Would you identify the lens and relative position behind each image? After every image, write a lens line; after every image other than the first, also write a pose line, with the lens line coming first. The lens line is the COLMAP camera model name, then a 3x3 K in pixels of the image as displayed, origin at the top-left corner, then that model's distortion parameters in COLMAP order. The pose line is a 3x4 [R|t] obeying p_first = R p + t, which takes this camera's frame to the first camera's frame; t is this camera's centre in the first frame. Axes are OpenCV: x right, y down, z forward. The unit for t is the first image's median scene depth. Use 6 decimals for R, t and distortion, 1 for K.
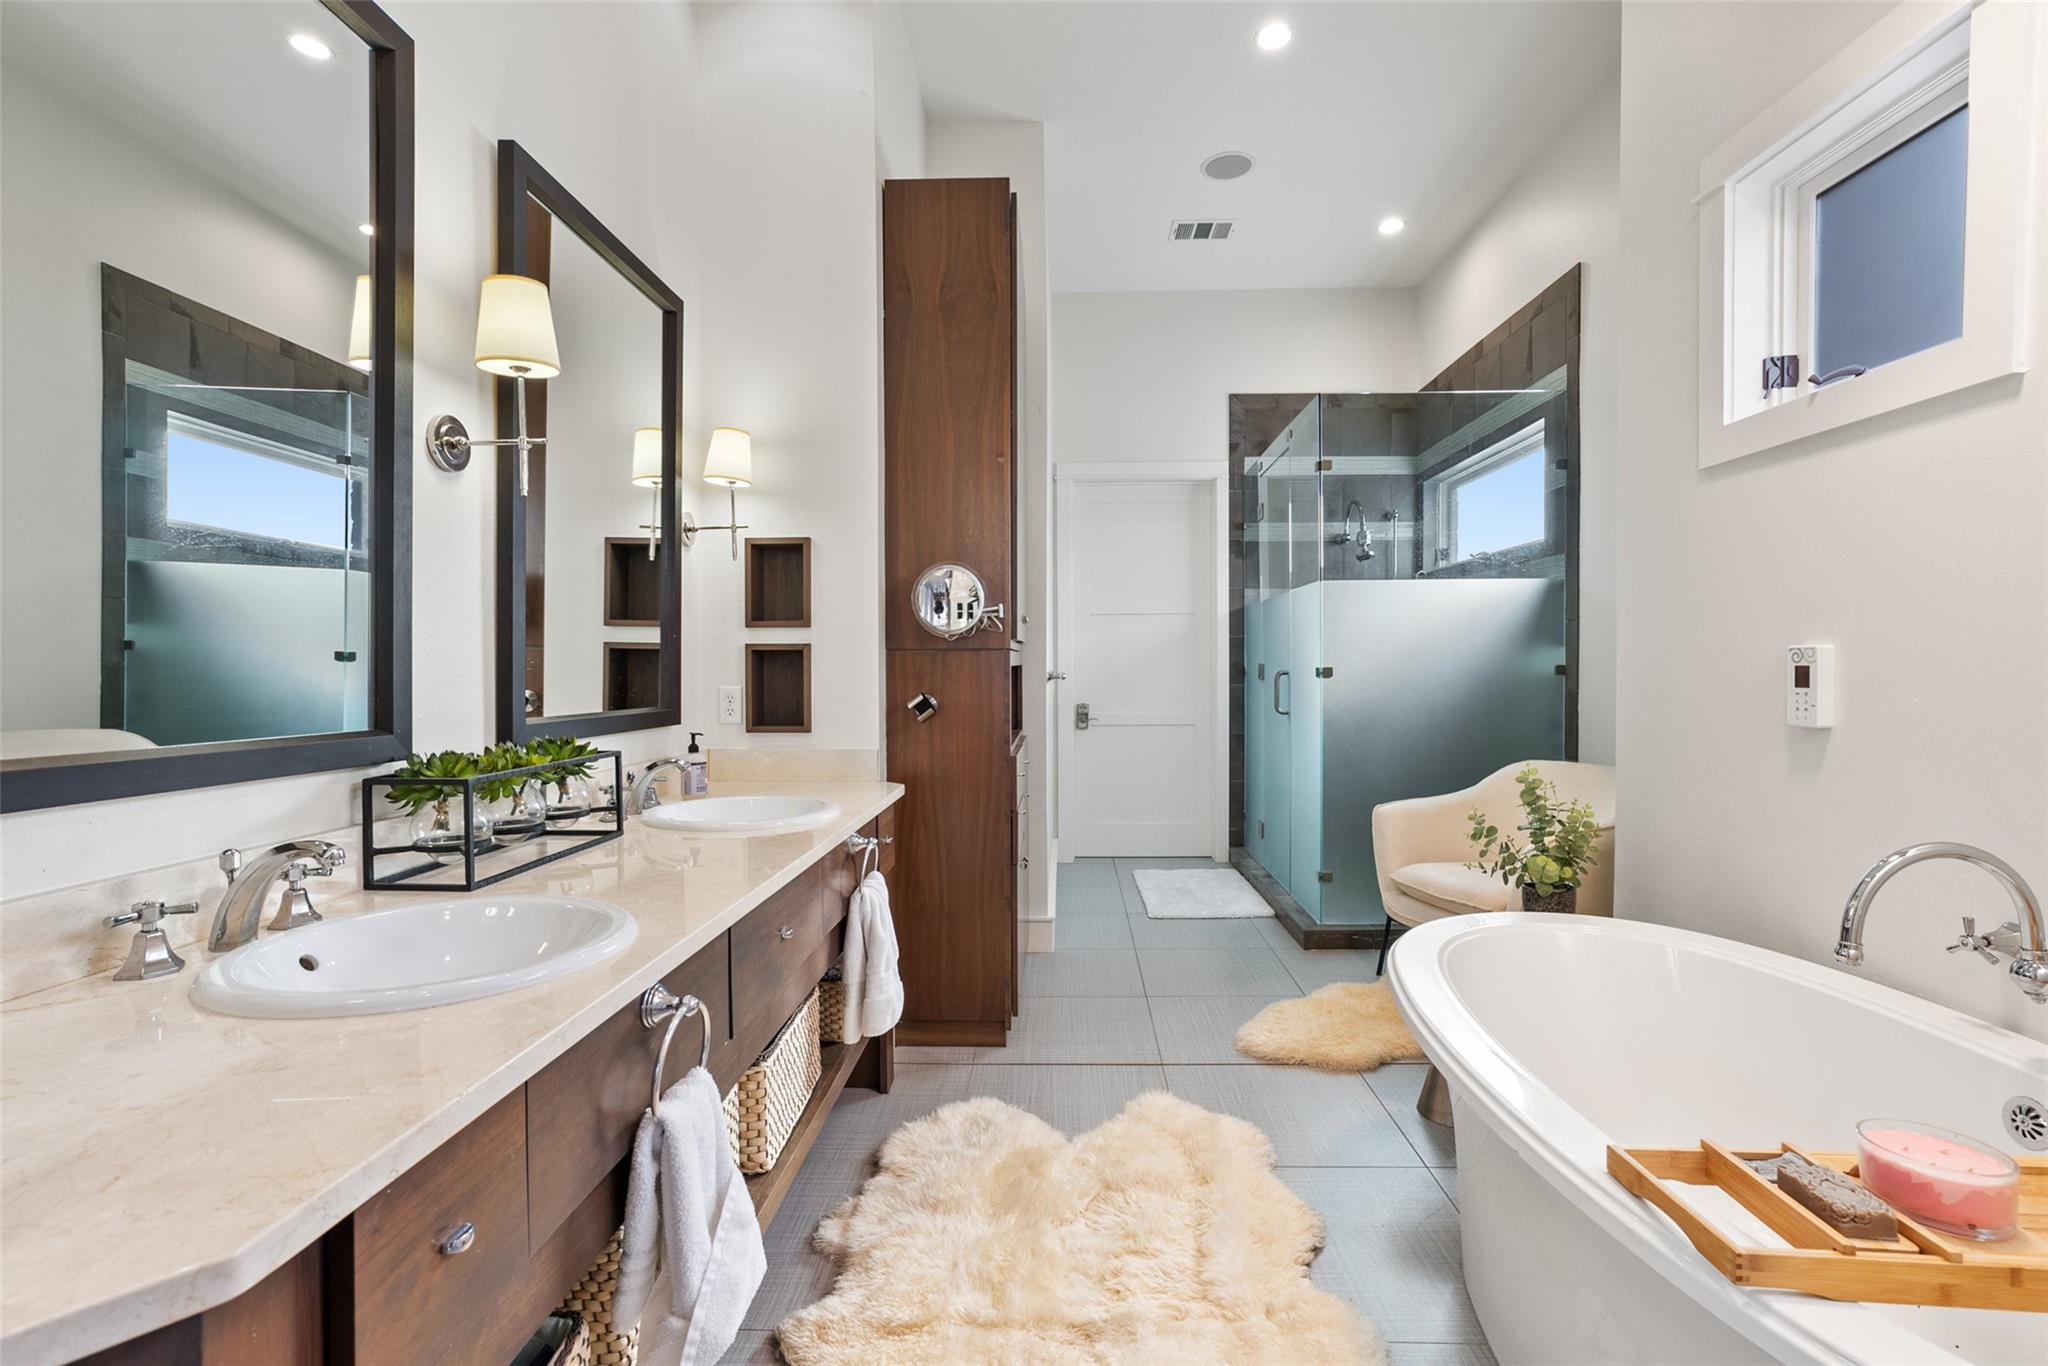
lens RADIAL K [[925.6, 0, 1027.4], [0, 925.6, 675.4], [0, 0, 1]] dist [-0.039558, 0.027310]
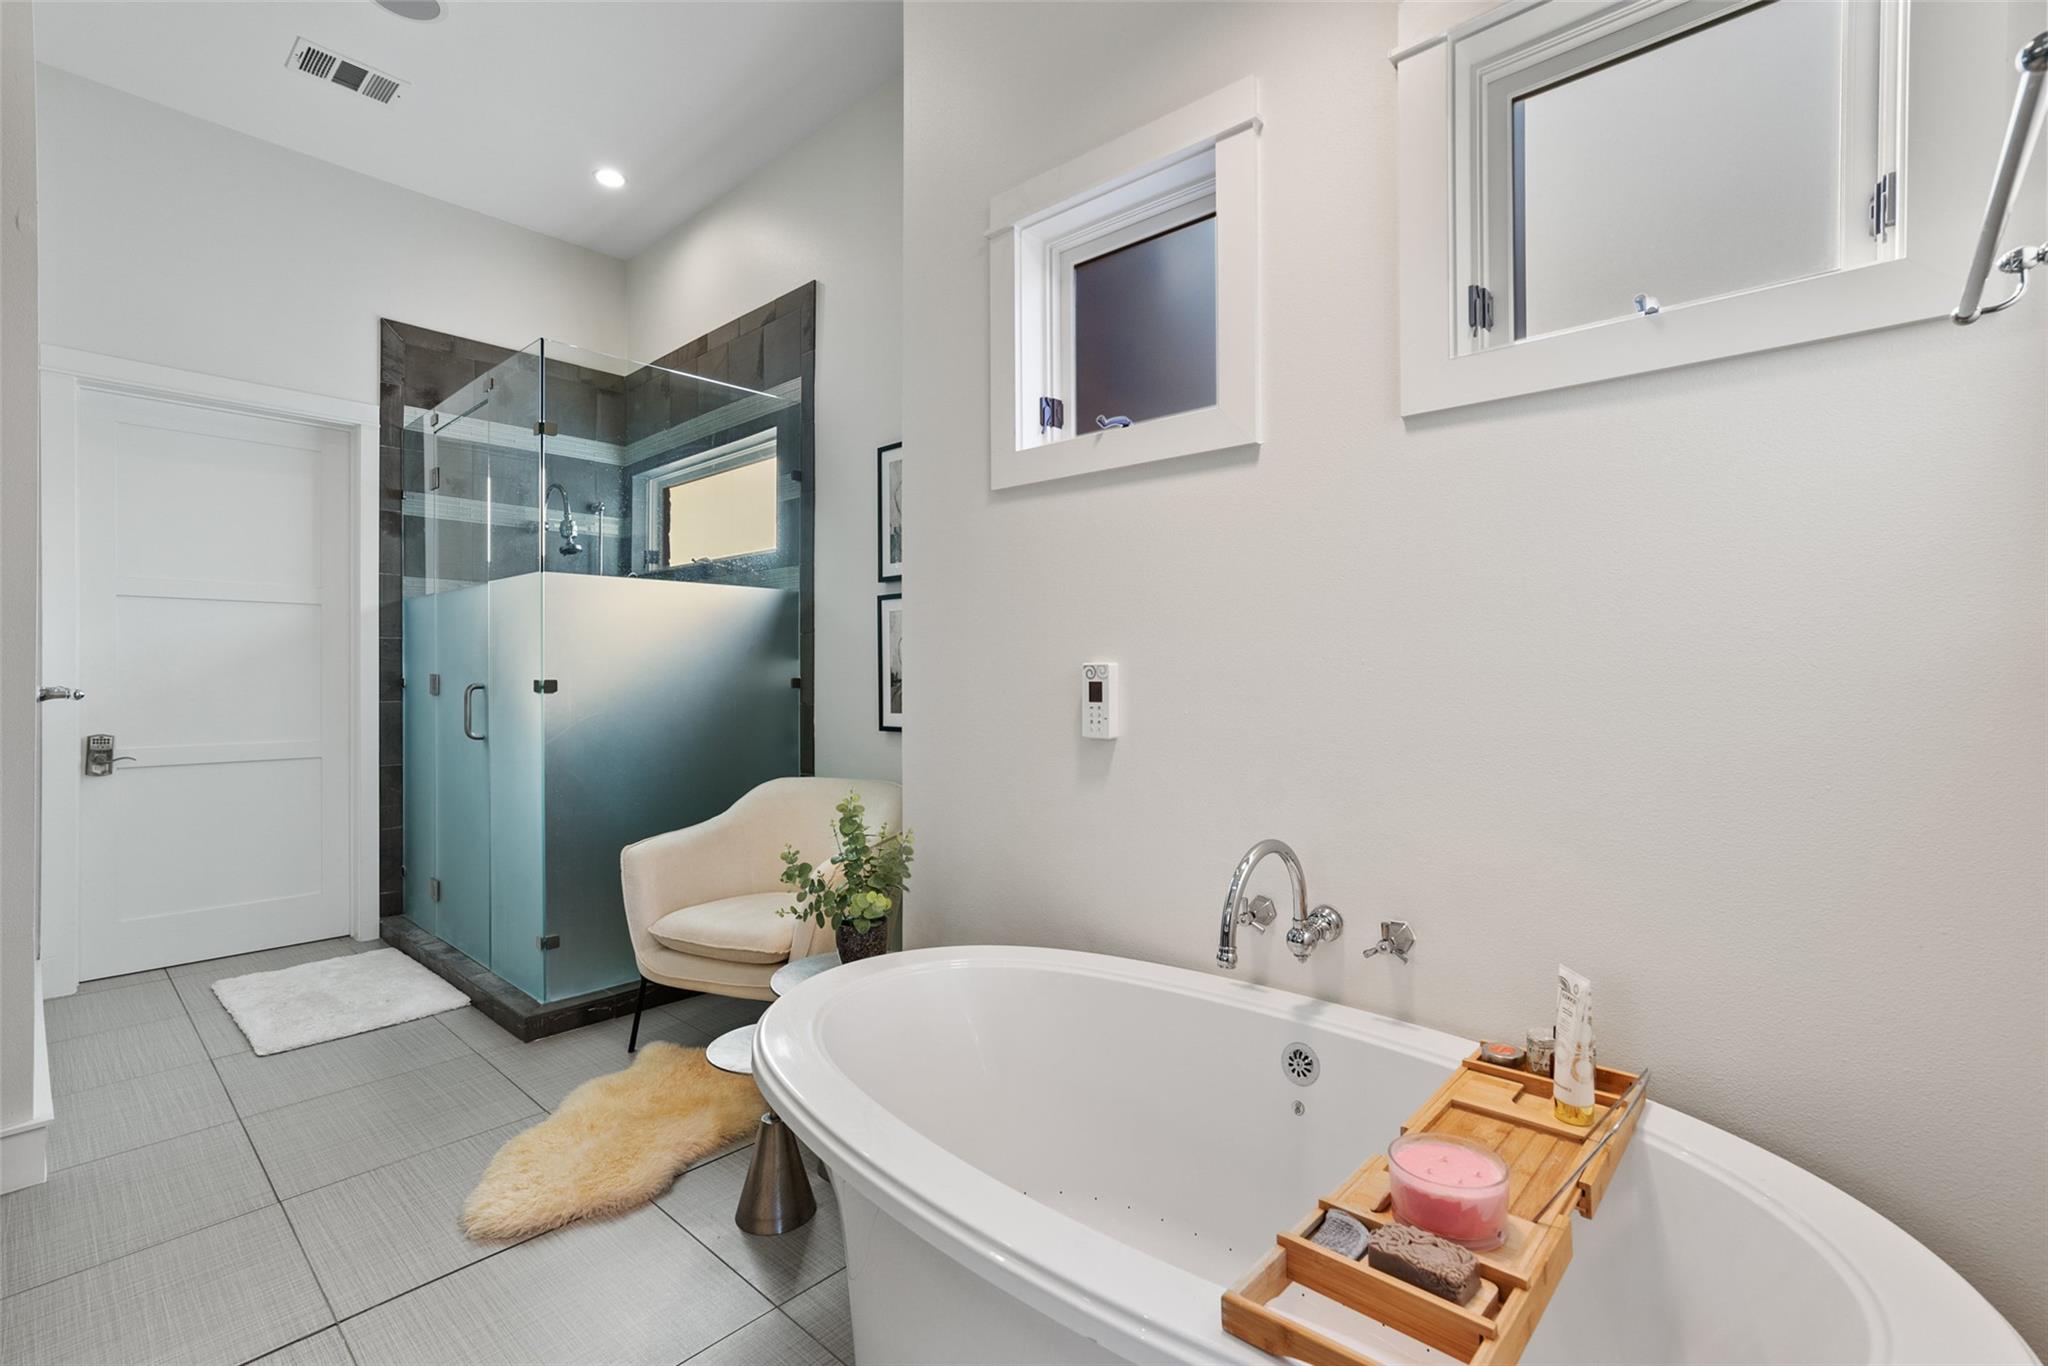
lens RADIAL K [[925.6, 0, 1027.4], [0, 925.6, 675.4], [0, 0, 1]] dist [-0.039558, 0.027310]
pose [[0.640878, 0.006137, 0.767618, -0.021580], [0.002737, 0.999943, -0.010280, -0.003344], [-0.767638, 0.008690, 0.640825, 0.169168]]
